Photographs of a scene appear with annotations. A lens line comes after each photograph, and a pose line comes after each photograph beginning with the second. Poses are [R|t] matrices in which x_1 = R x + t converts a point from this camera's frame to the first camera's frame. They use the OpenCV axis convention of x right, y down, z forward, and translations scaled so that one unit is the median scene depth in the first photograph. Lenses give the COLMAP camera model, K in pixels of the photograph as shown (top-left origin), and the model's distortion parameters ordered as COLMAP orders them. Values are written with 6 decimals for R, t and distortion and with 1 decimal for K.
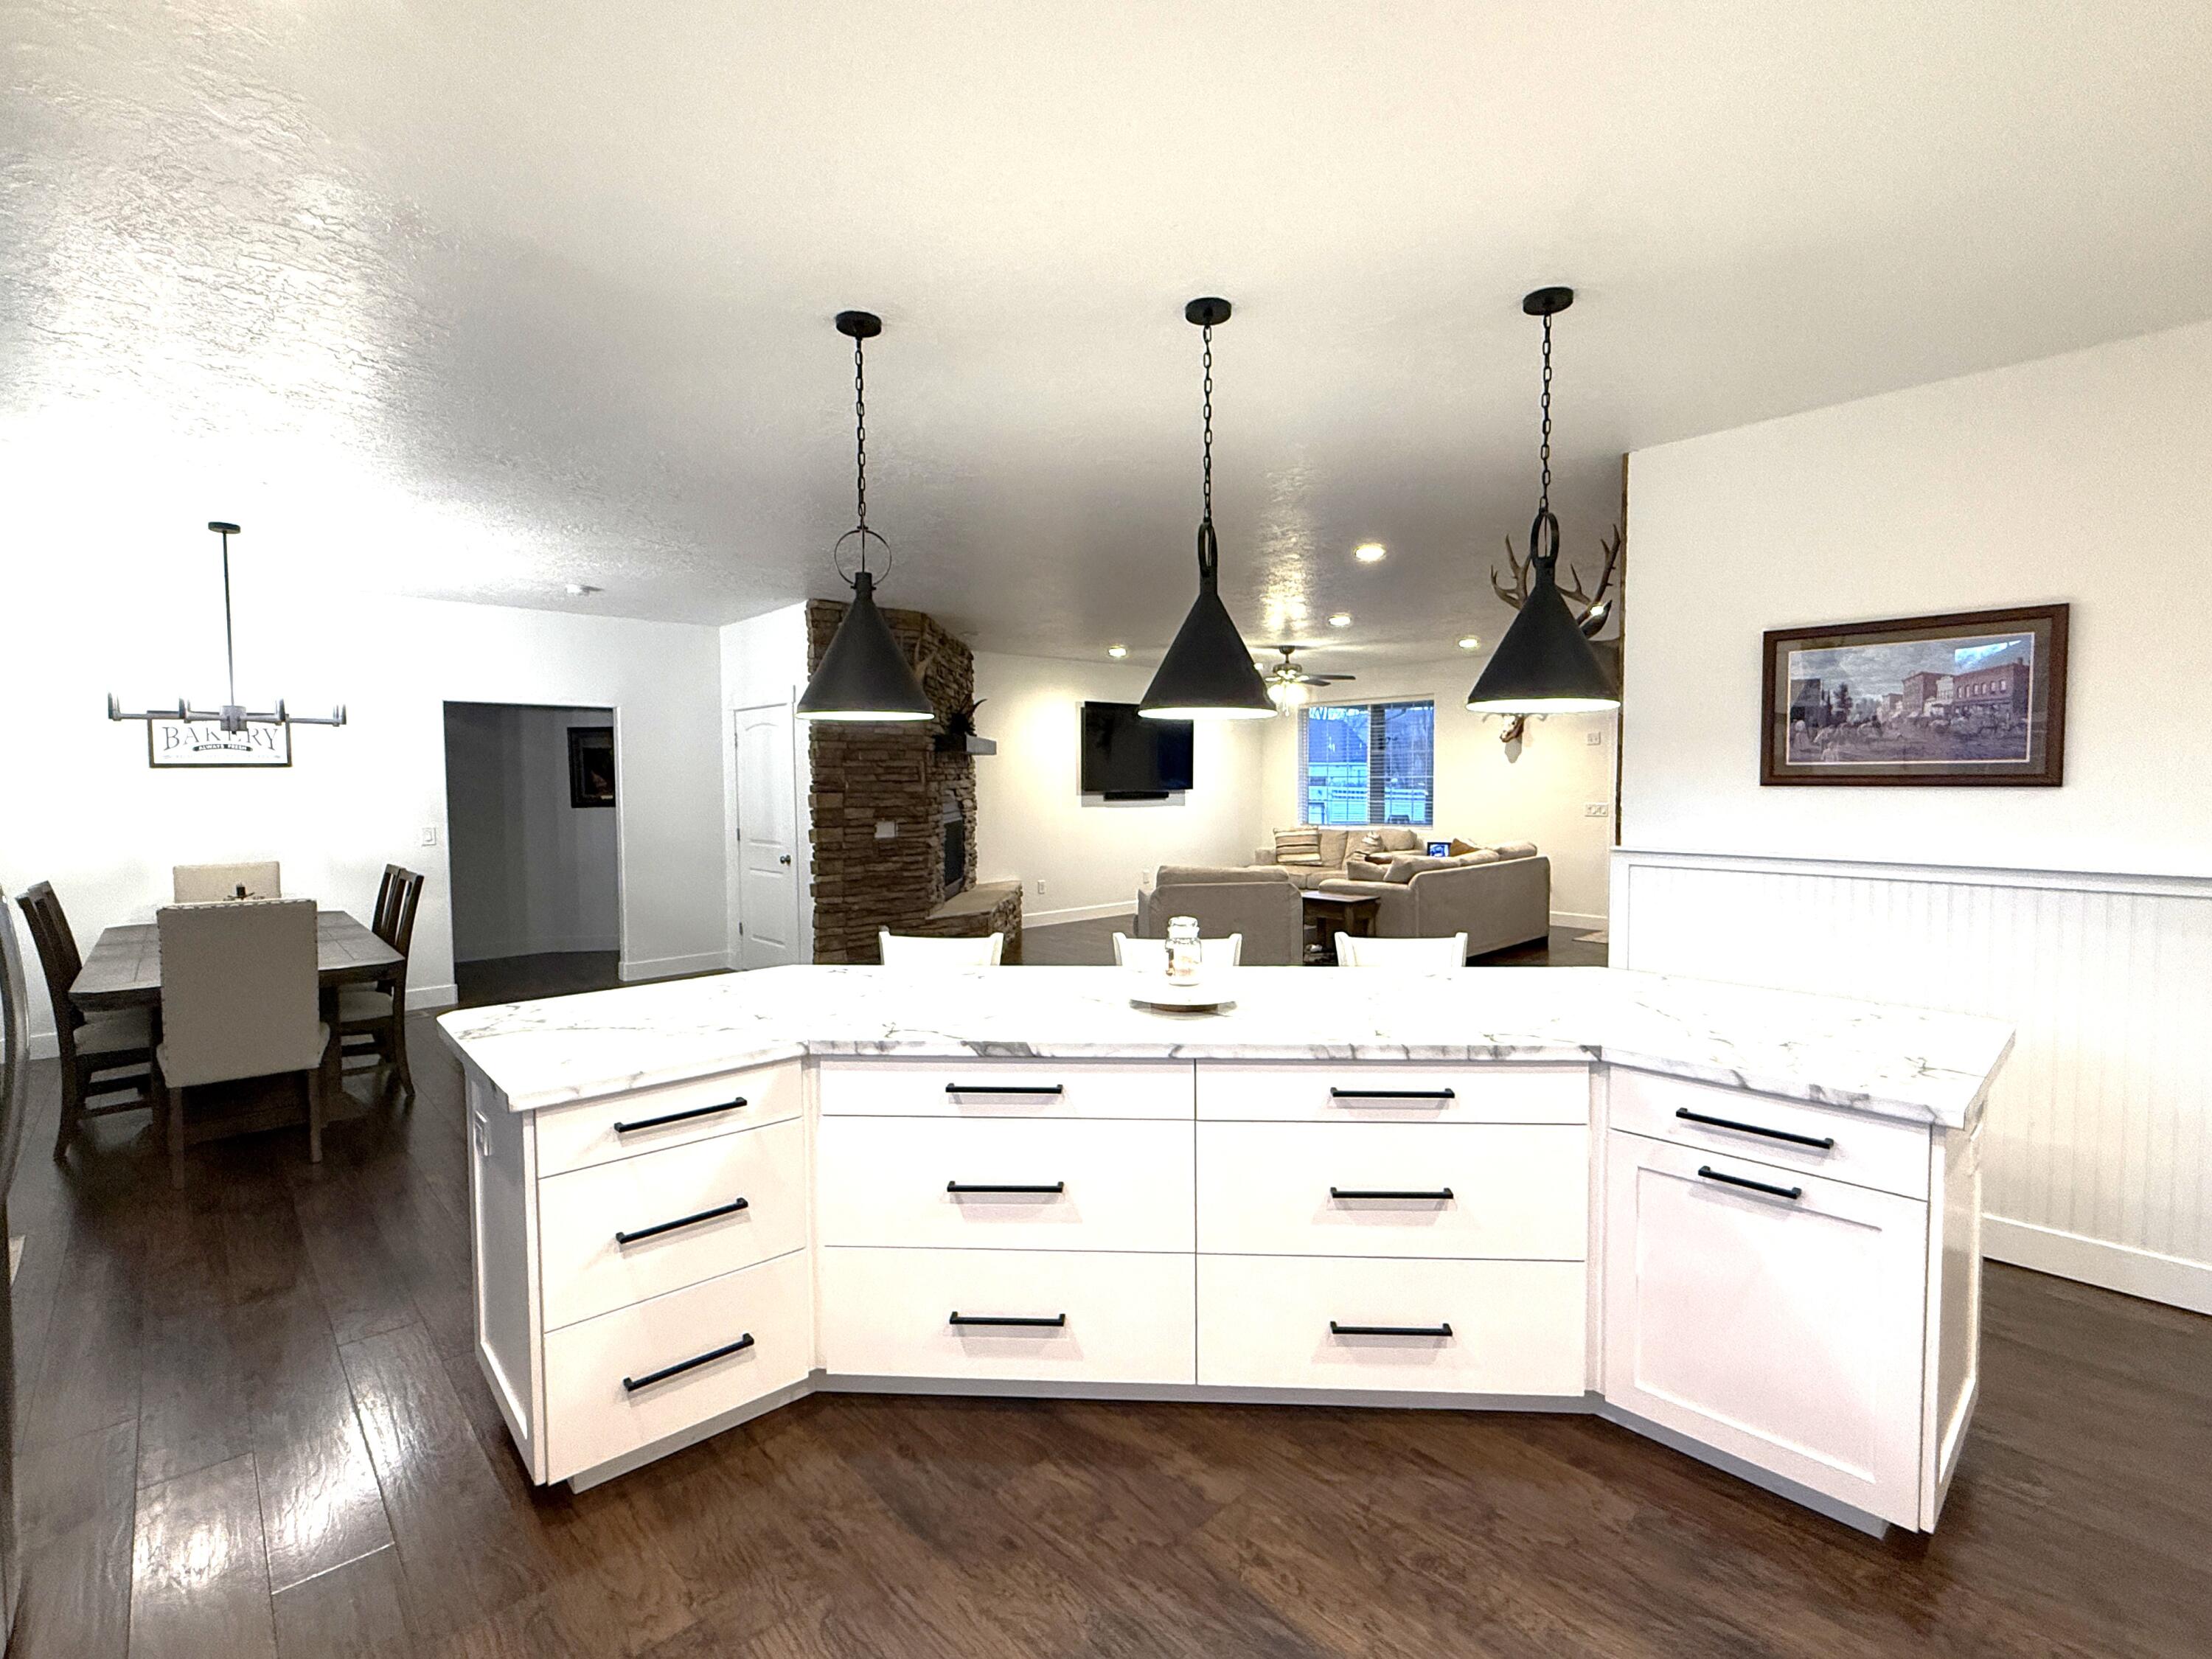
lens RADIAL K [[1012.0, 0, 1093.2], [0, 1012.0, 831.4], [0, 0, 1]] dist [-0.000589, 0.000222]
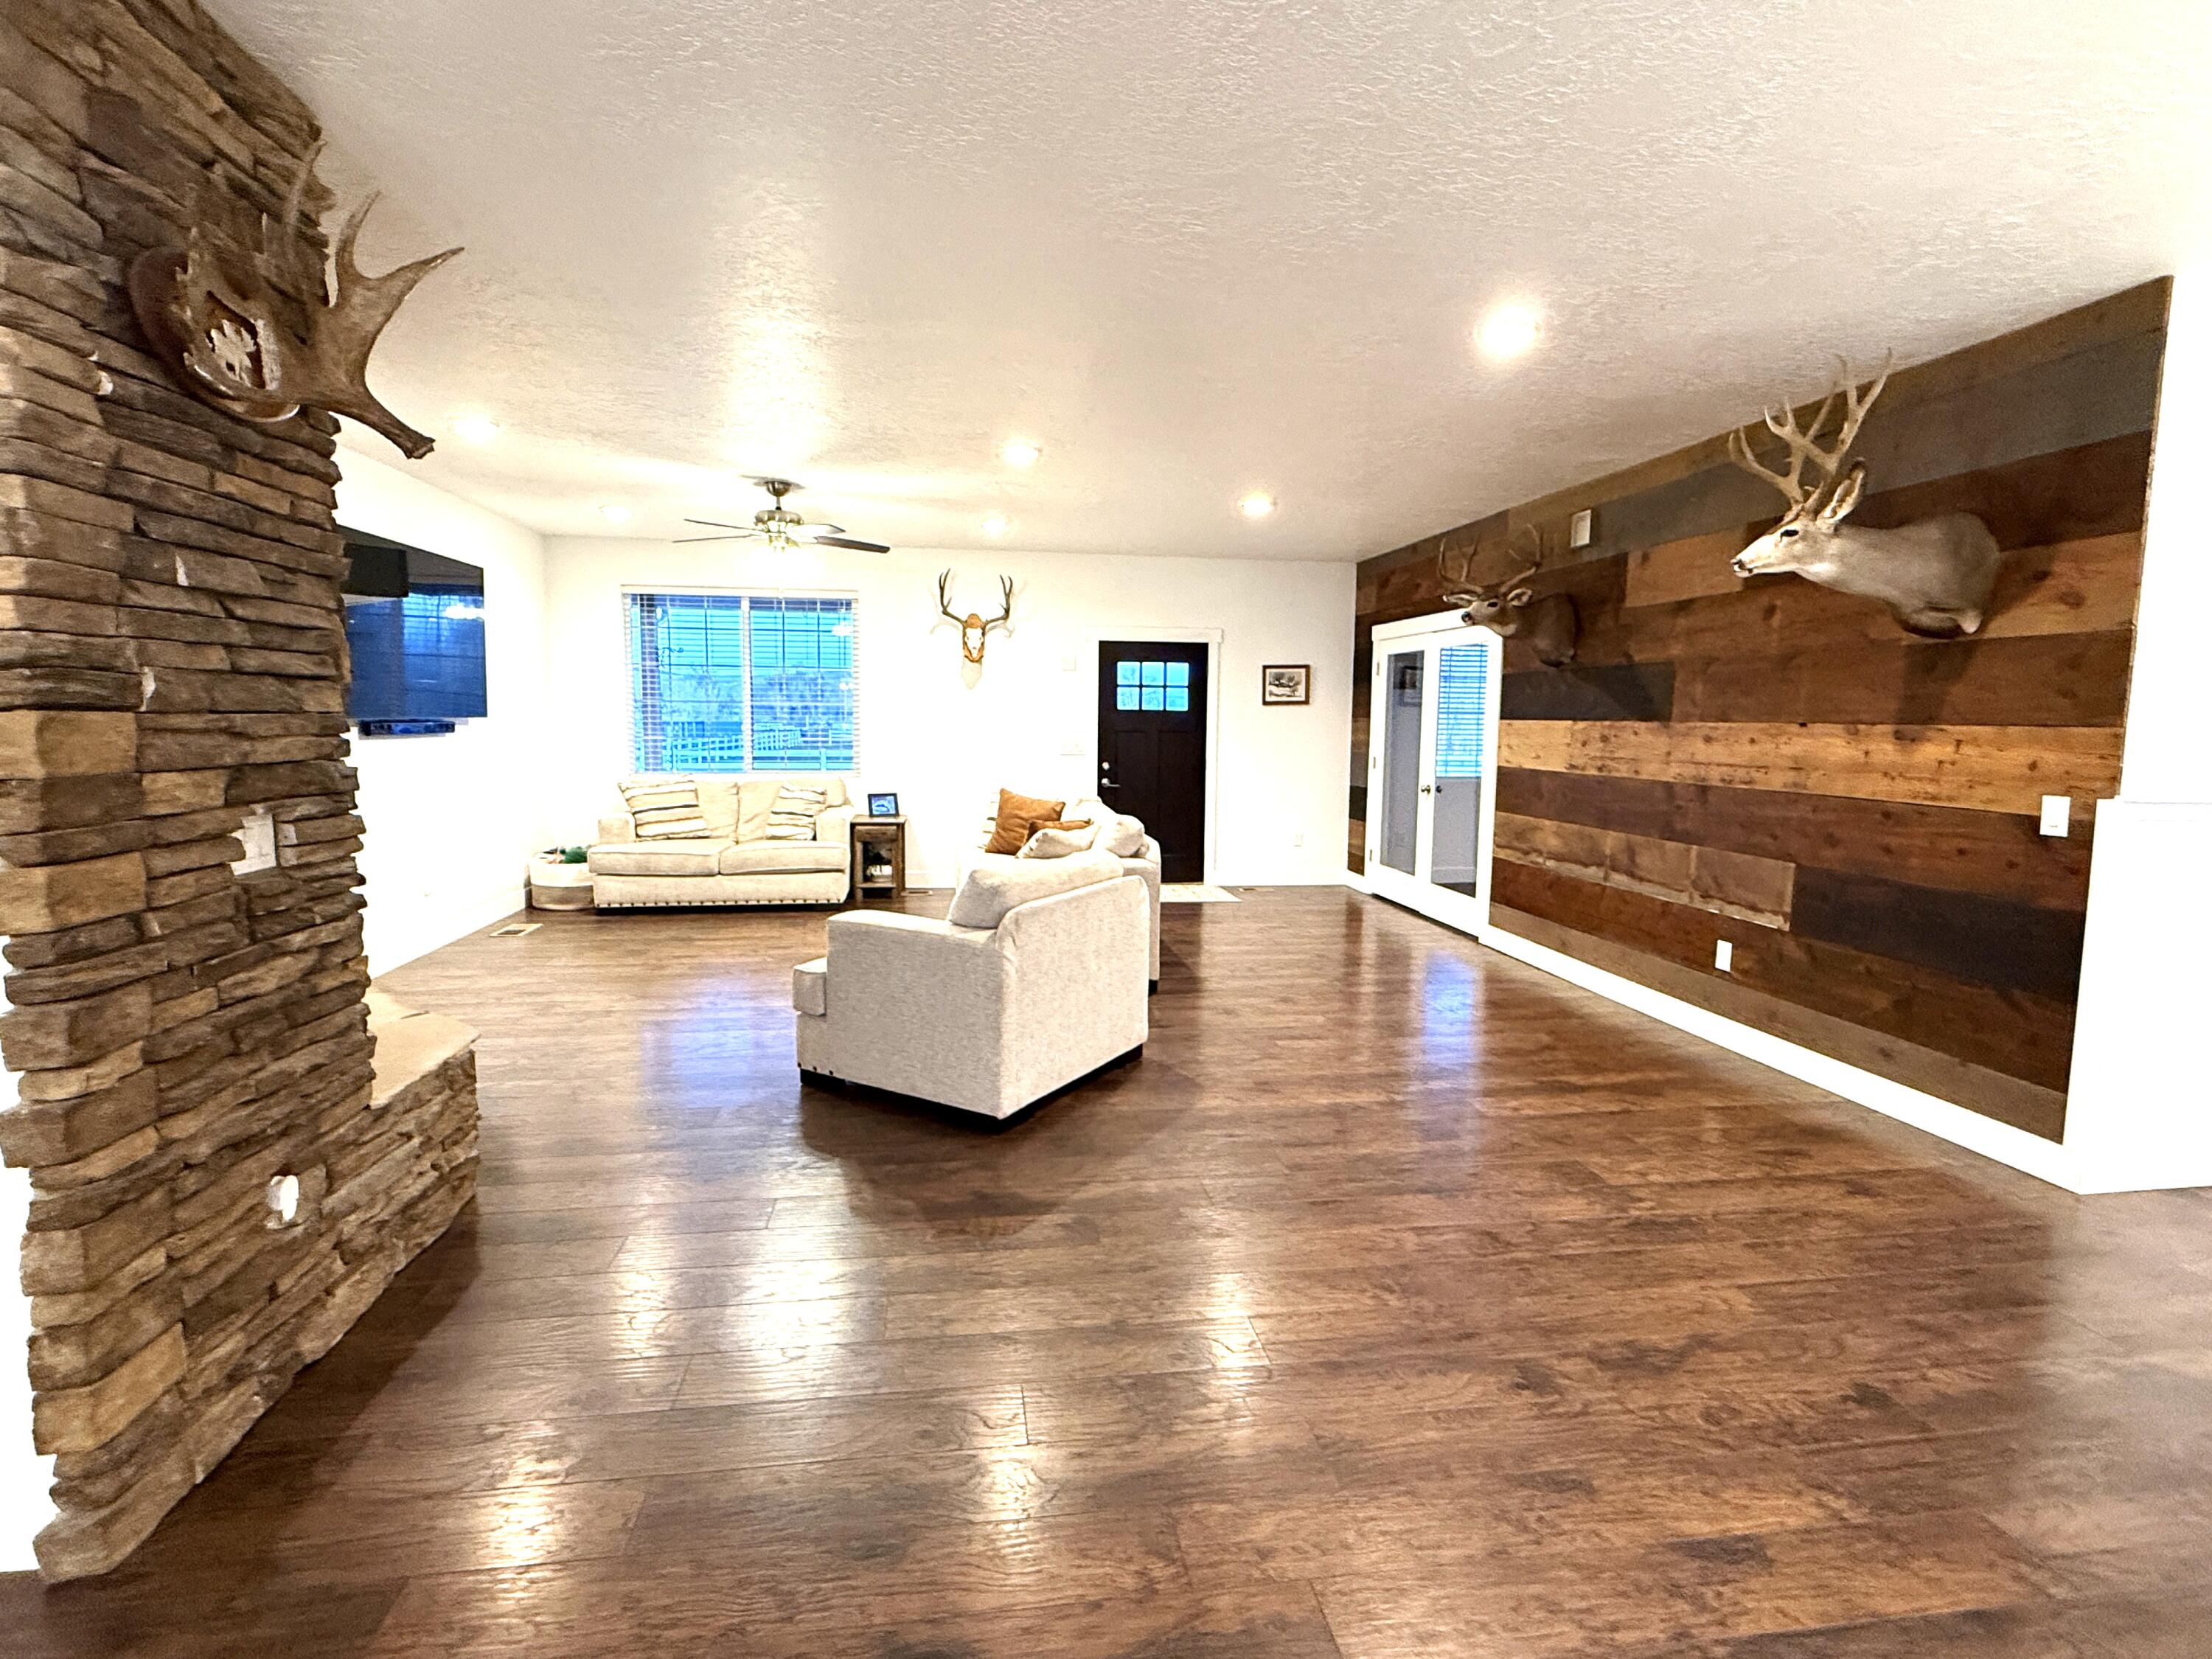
lens RADIAL K [[1066.8, 0, 1094.4], [0, 1066.8, 823.8], [0, 0, 1]] dist [-0.001317, -0.001179]
pose [[0.561736, -0.069629, 0.824381, -0.730753], [0.026485, 0.997455, 0.066200, -0.048362], [-0.826892, -0.015353, 0.562150, 1.455485]]
